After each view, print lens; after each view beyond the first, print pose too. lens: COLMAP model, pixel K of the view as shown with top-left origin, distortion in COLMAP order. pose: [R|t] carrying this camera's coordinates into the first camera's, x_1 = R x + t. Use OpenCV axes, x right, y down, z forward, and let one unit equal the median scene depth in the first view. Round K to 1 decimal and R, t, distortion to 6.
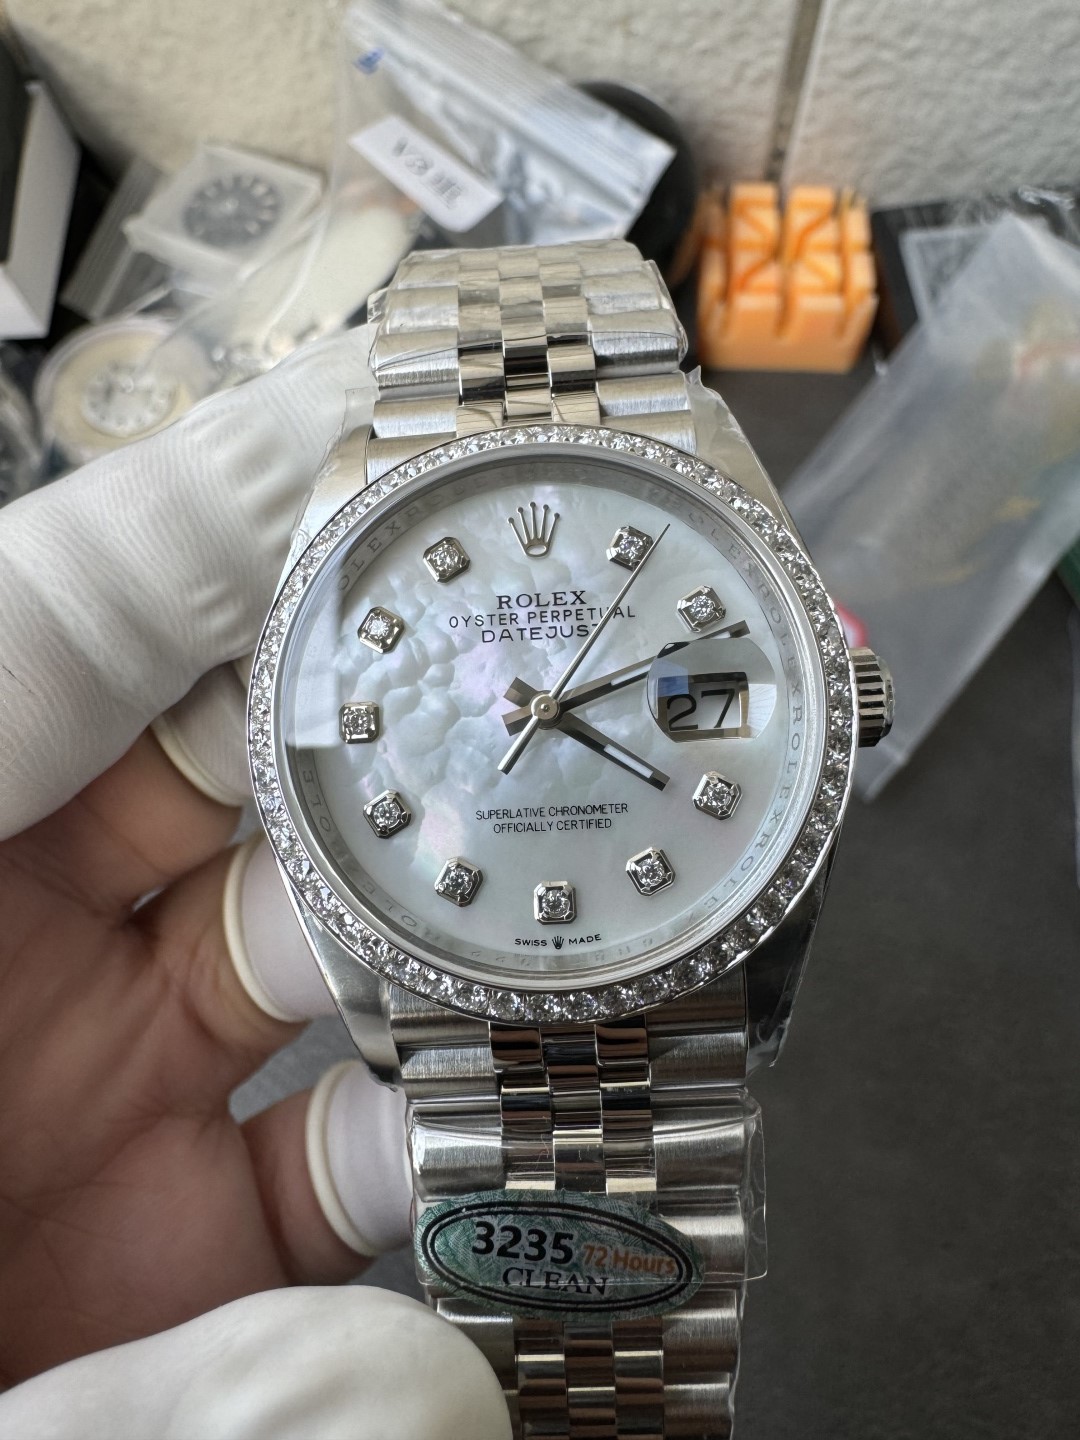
lens RADIAL K [[1032.8, 0, 532.1], [0, 1032.8, 729.5], [0, 0, 1]] dist [-0.026971, -0.001824]
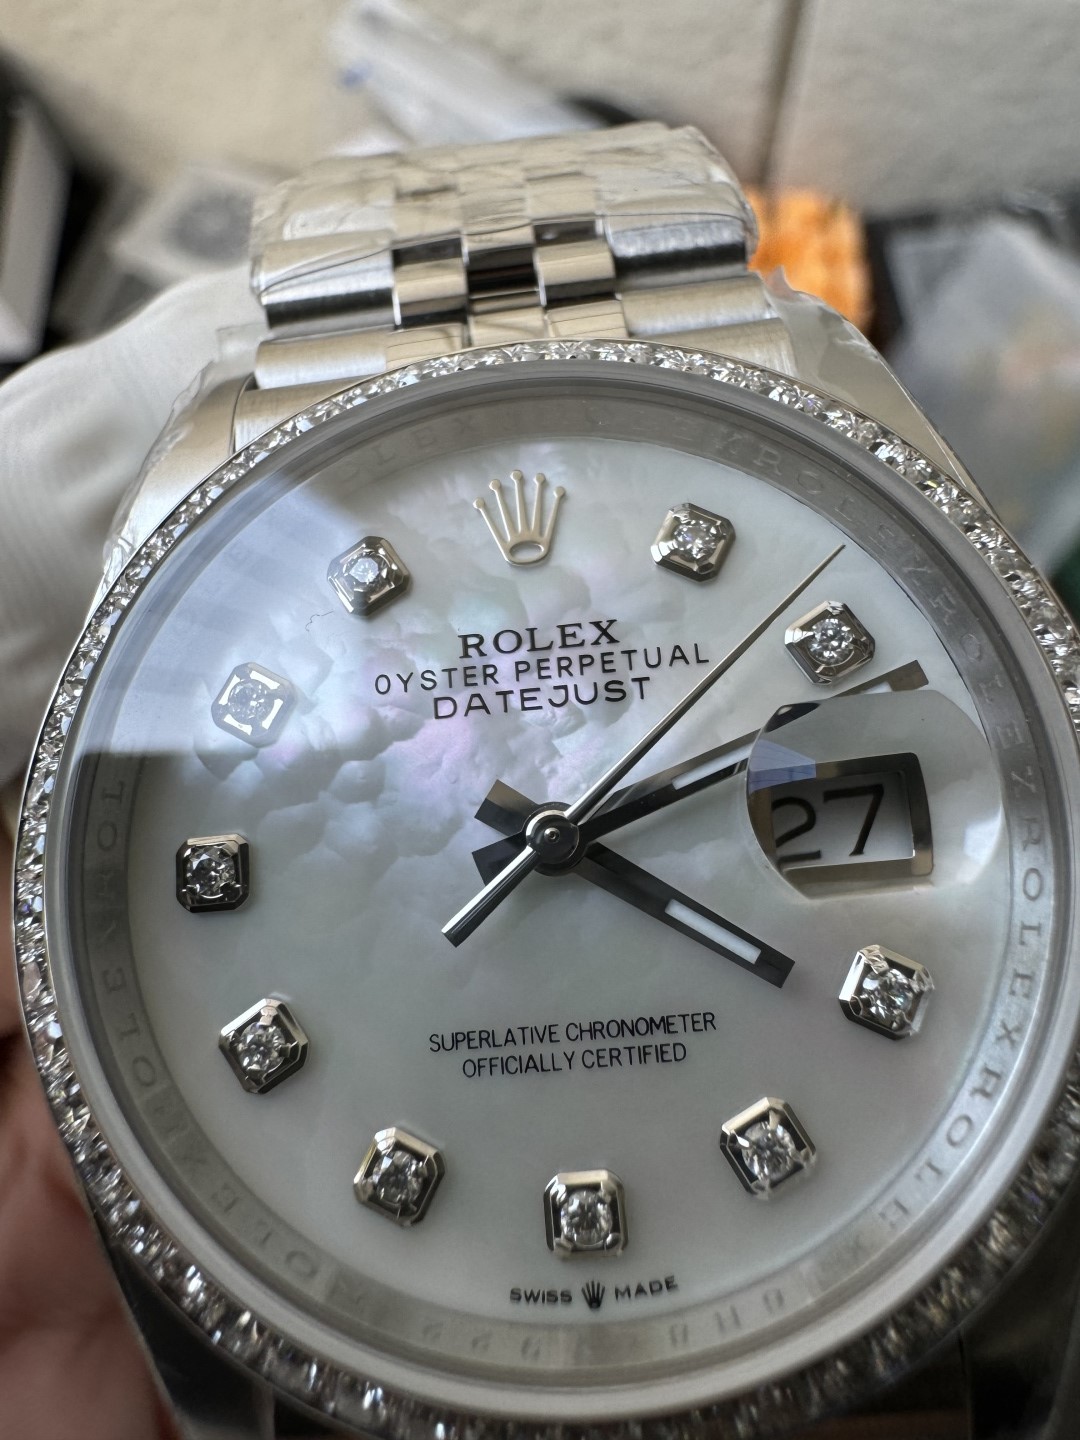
lens RADIAL K [[1032.8, 0, 537.7], [0, 1032.8, 712.3], [0, 0, 1]] dist [-0.026971, -0.001824]
pose [[0.999349, -0.035873, -0.003958, 0.009523], [0.035291, 0.994274, -0.100862, -0.030276], [0.007554, 0.100657, 0.994893, 0.453524]]
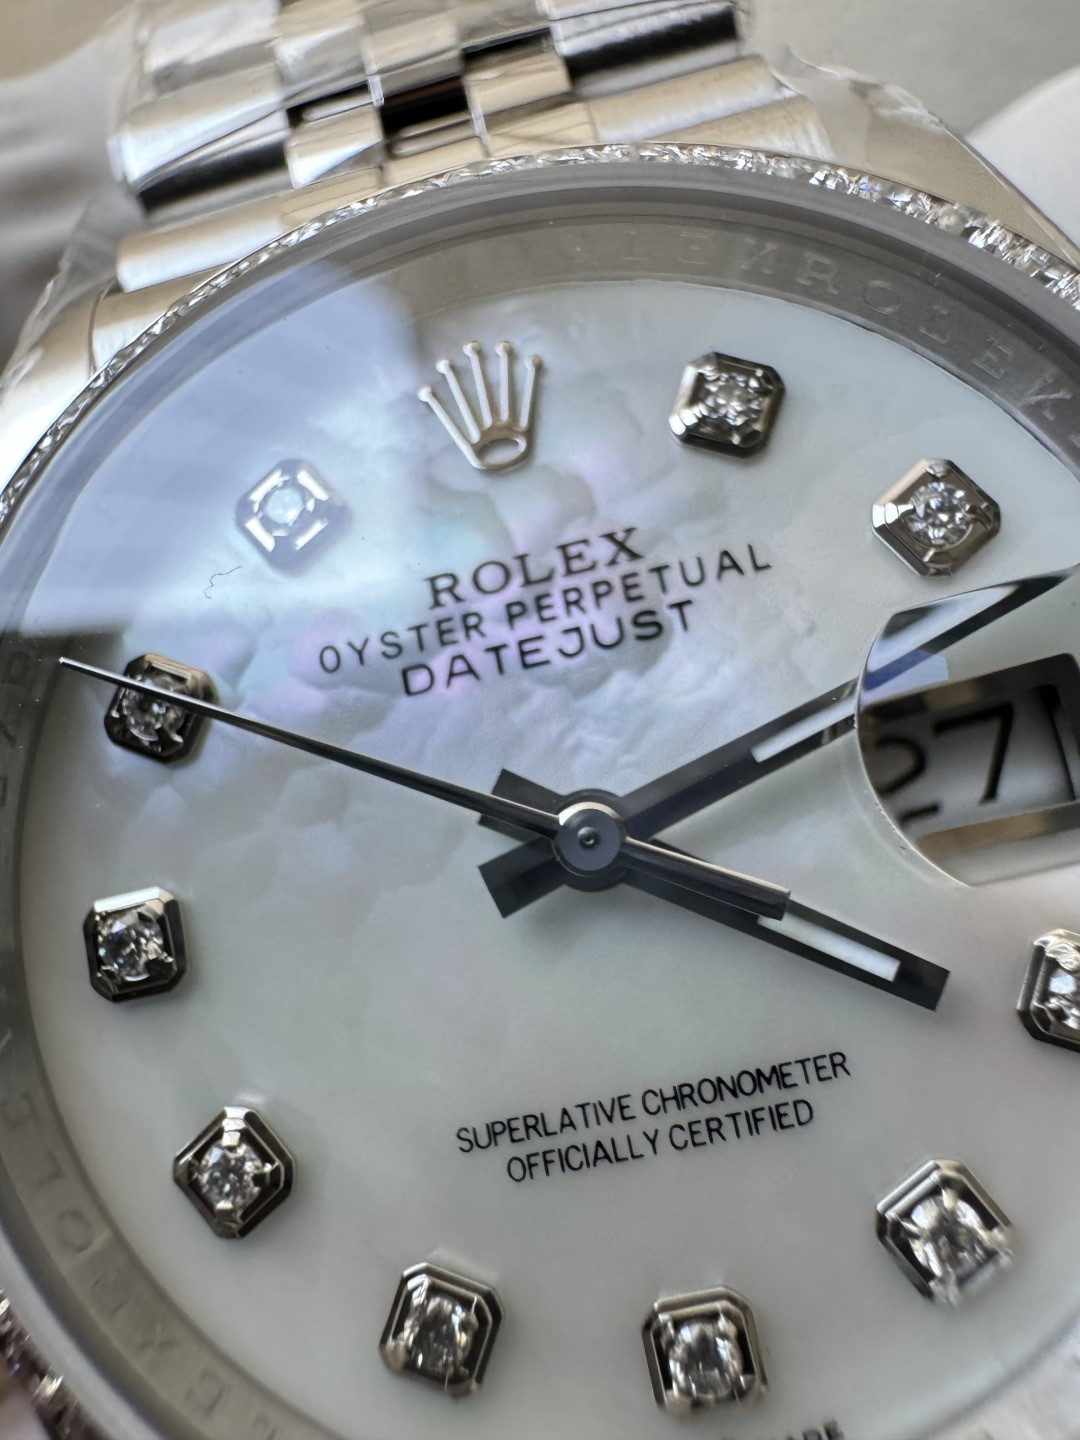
lens RADIAL K [[1032.8, 0, 553.2], [0, 1032.8, 712.1], [0, 0, 1]] dist [-0.026971, -0.001824]
pose [[0.985520, -0.168886, -0.015069, 0.013627], [0.167839, 0.984293, -0.054751, -0.046900], [0.024079, 0.051429, 0.998386, 0.605224]]
